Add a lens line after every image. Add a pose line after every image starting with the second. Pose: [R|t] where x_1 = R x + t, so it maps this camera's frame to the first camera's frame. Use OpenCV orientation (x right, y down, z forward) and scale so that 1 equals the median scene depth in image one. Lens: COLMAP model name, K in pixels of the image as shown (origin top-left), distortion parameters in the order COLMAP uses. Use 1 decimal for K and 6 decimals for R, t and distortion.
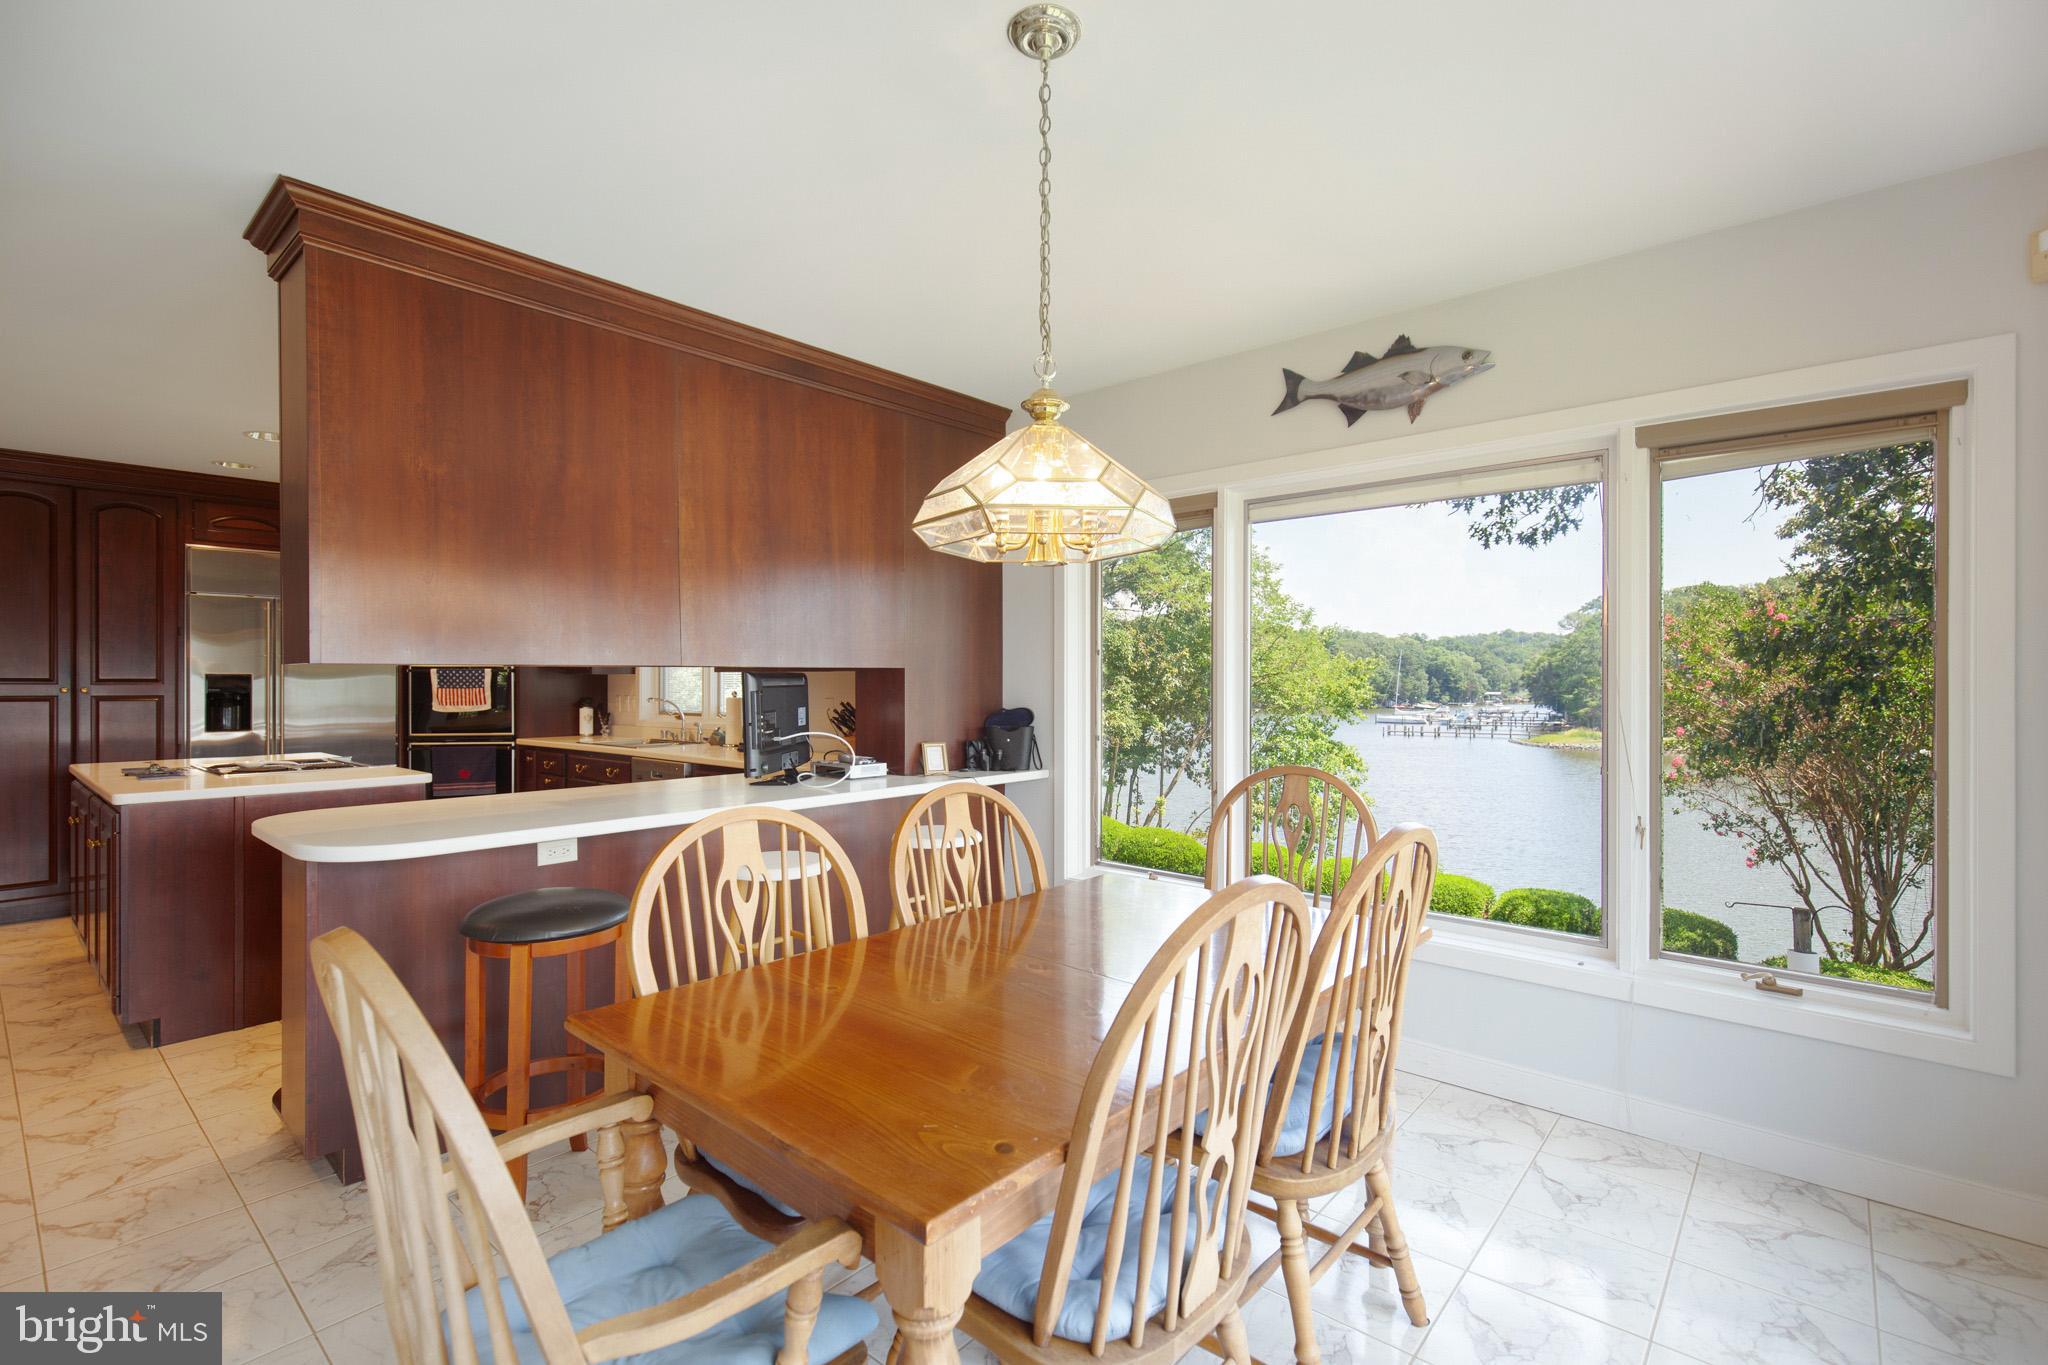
lens RADIAL K [[941.0, 0, 1036.9], [0, 941.0, 672.0], [0, 0, 1]] dist [0.012303, 0.000497]
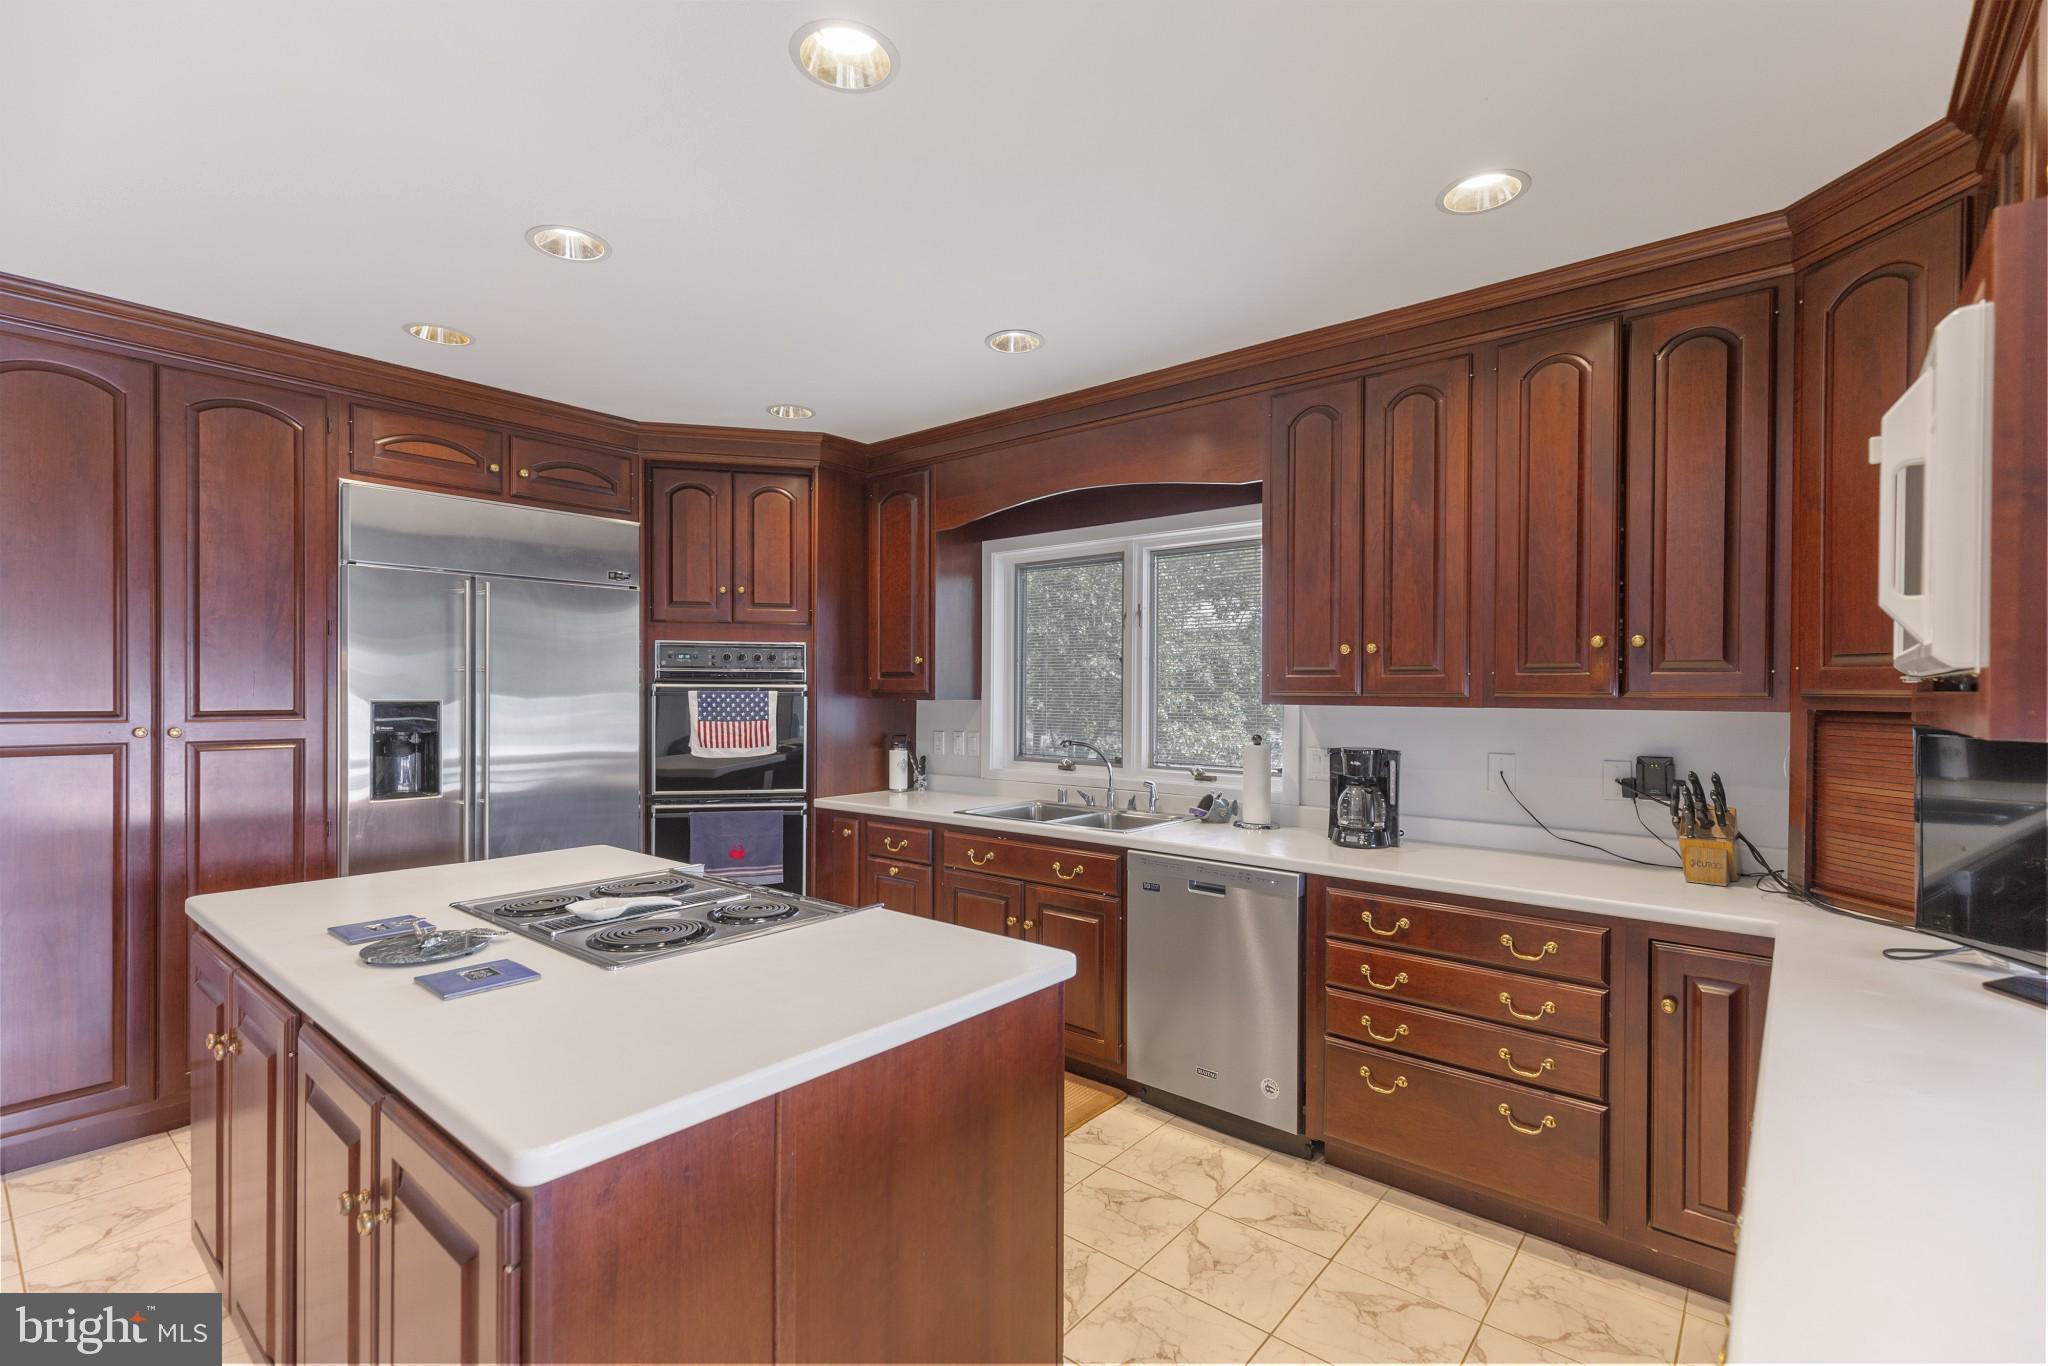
lens RADIAL K [[927.5, 0, 1026.0], [0, 927.5, 686.9], [0, 0, 1]] dist [0.015440, 0.001273]
pose [[0.999924, 0.004497, 0.011477, -0.467935], [-0.004530, 0.999986, 0.002909, -0.009823], [-0.011464, -0.002961, 0.999930, 0.410012]]
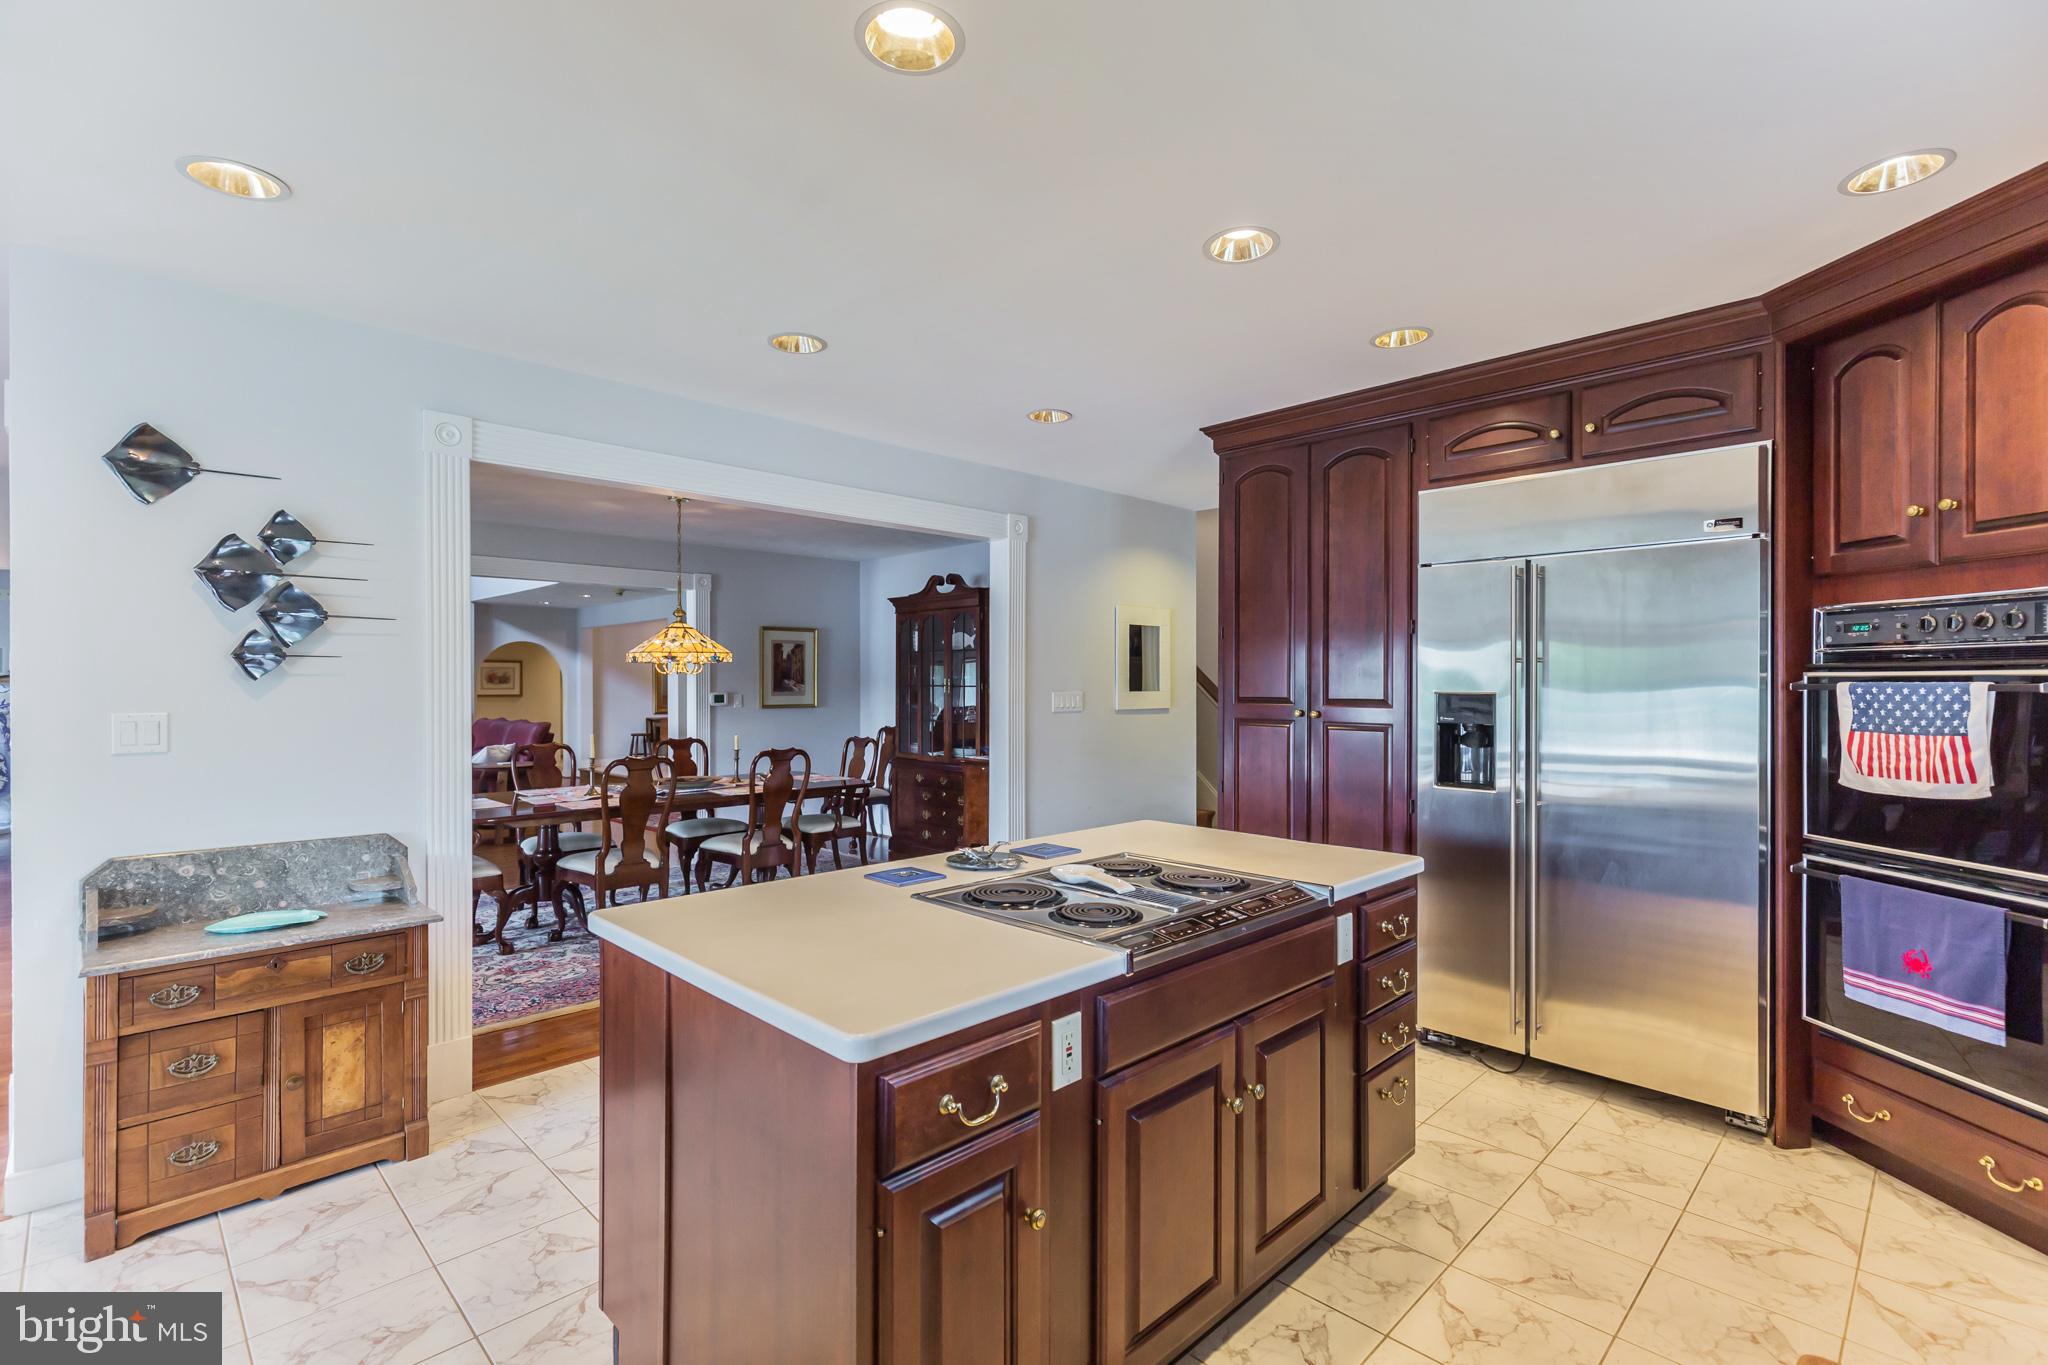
lens RADIAL K [[941.0, 0, 1031.5], [0, 941.0, 686.2], [0, 0, 1]] dist [0.012303, 0.000497]
pose [[-0.077543, 0.004628, -0.996978, -0.229292], [0.003980, 0.999983, 0.004332, -0.005403], [0.996981, -0.003632, -0.077560, 0.764609]]
